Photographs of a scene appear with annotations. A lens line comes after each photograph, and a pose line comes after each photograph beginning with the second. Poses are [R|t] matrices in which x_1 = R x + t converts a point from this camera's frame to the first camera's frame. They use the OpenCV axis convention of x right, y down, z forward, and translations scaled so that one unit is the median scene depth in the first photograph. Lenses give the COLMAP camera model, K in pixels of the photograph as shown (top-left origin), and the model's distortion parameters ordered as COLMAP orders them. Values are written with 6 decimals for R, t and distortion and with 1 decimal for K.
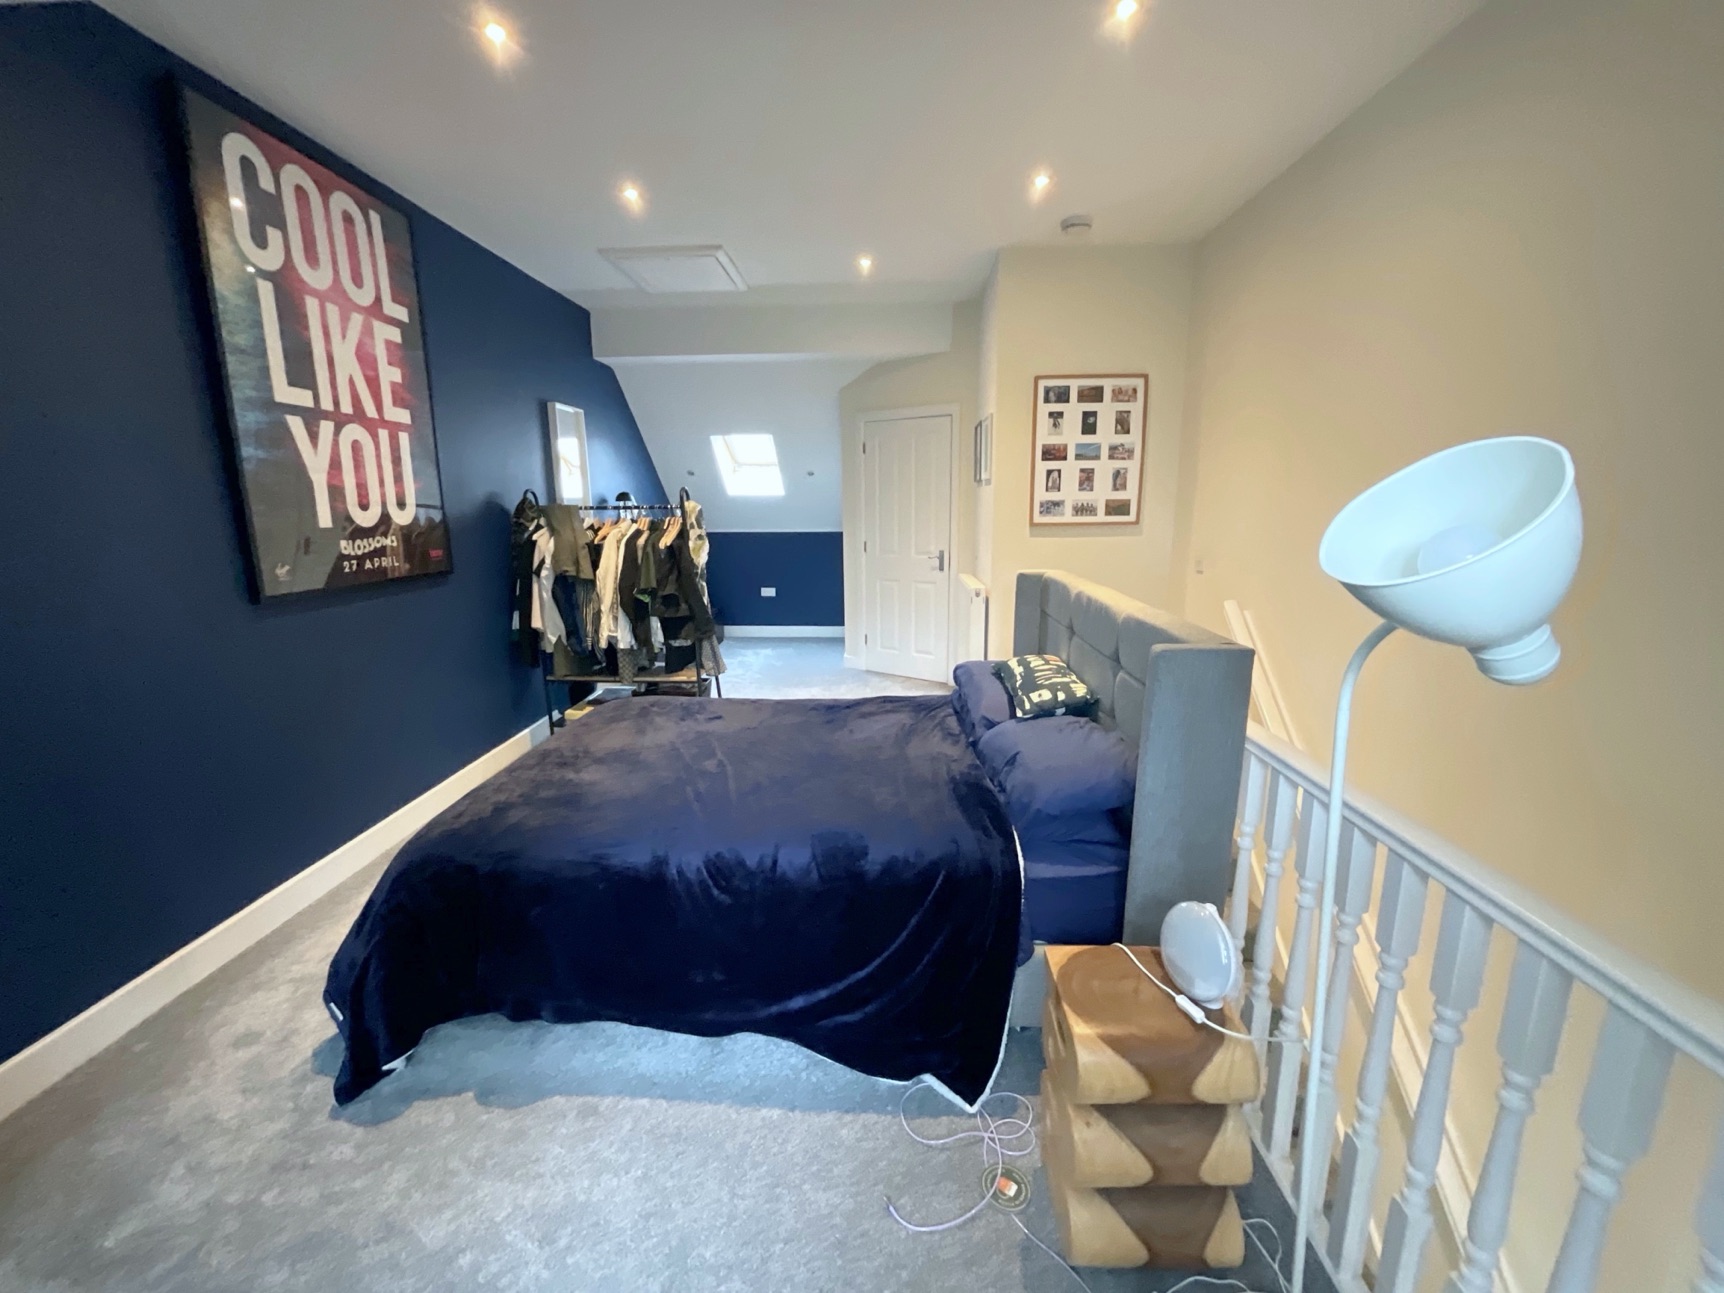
lens RADIAL K [[698.1, 0, 853.4], [0, 698.1, 643.3], [0, 0, 1]] dist [-0.001392, -0.000591]
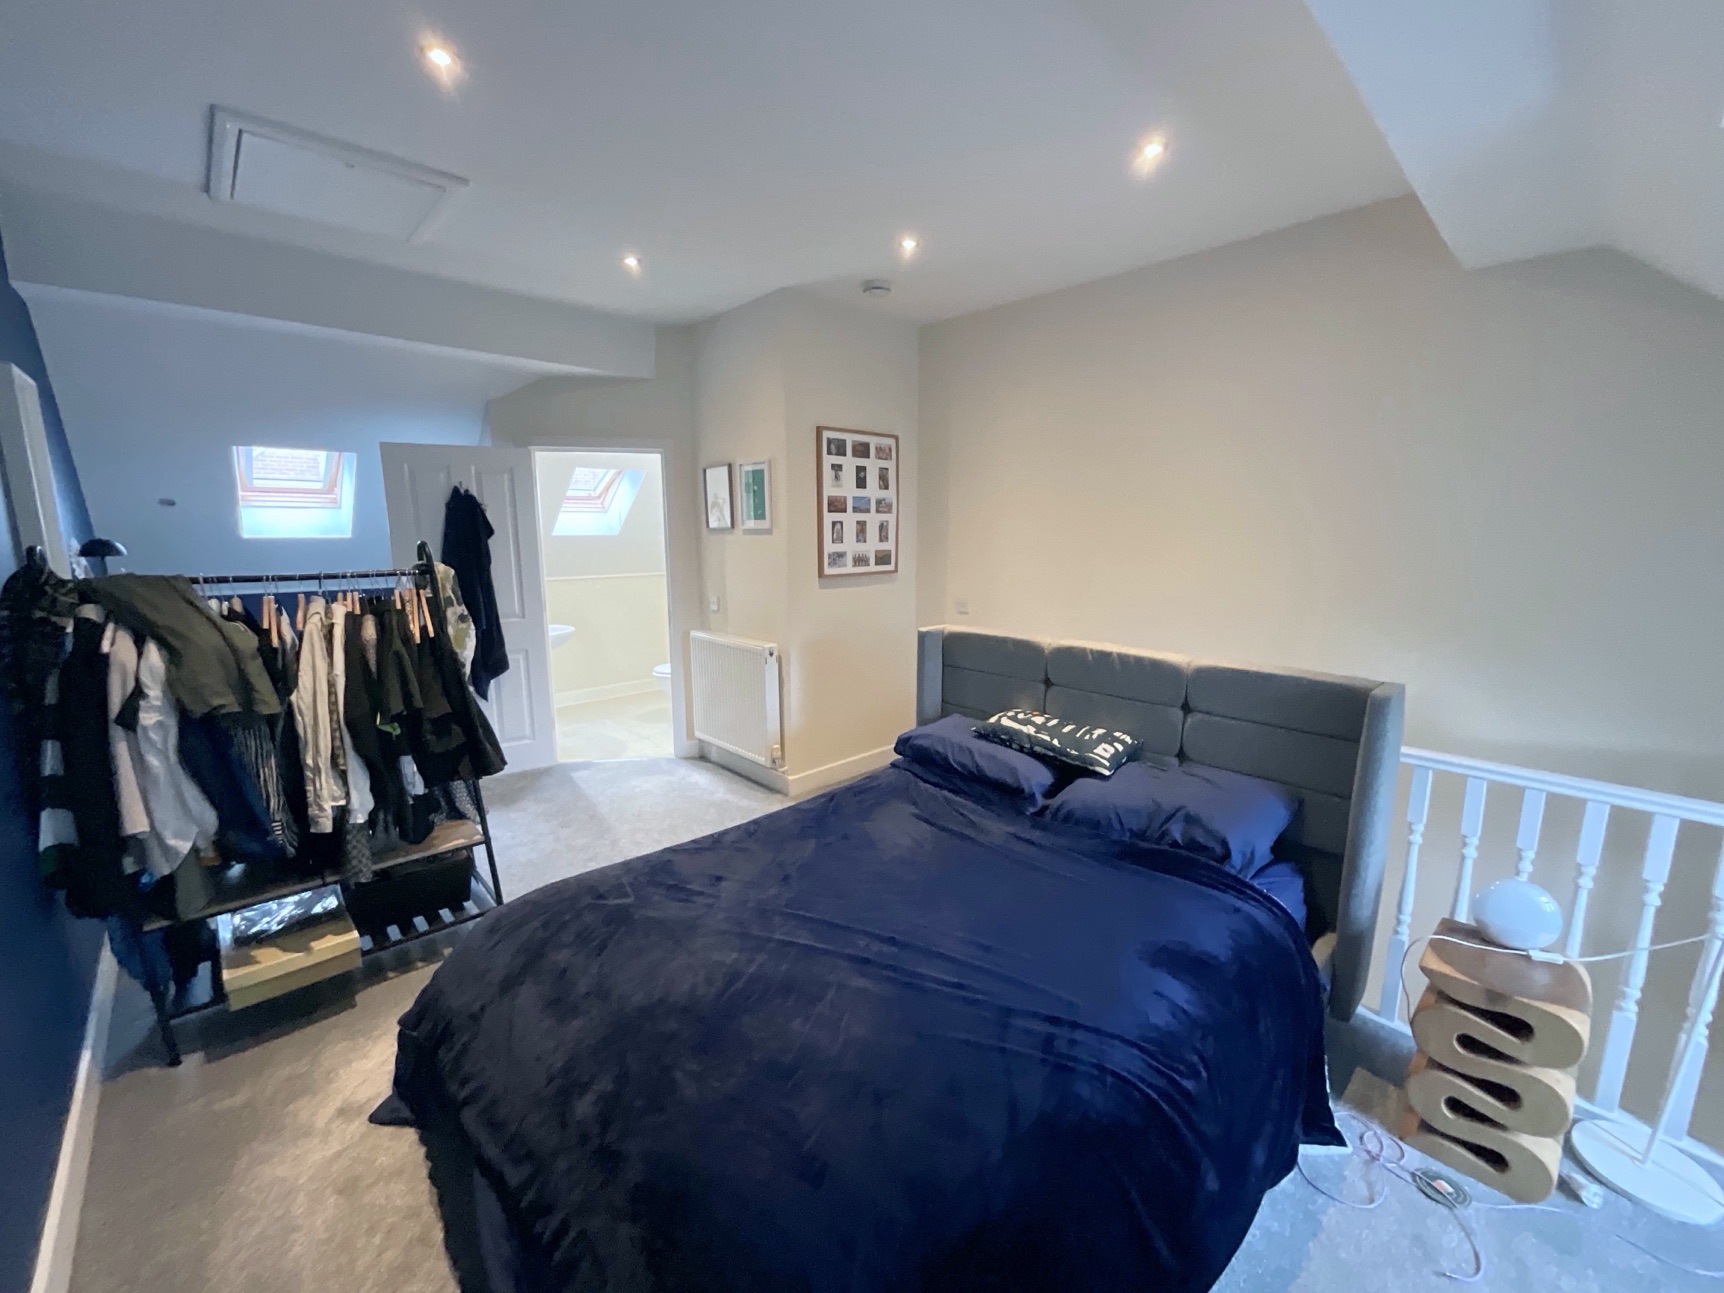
lens RADIAL K [[698.1, 0, 848.6], [0, 698.1, 648.4], [0, 0, 1]] dist [-0.001392, -0.000591]
pose [[0.705050, -0.113023, 0.700093, -0.439062], [0.137094, 0.990318, 0.021812, -0.093251], [-0.695780, 0.080600, 0.713718, 0.307033]]
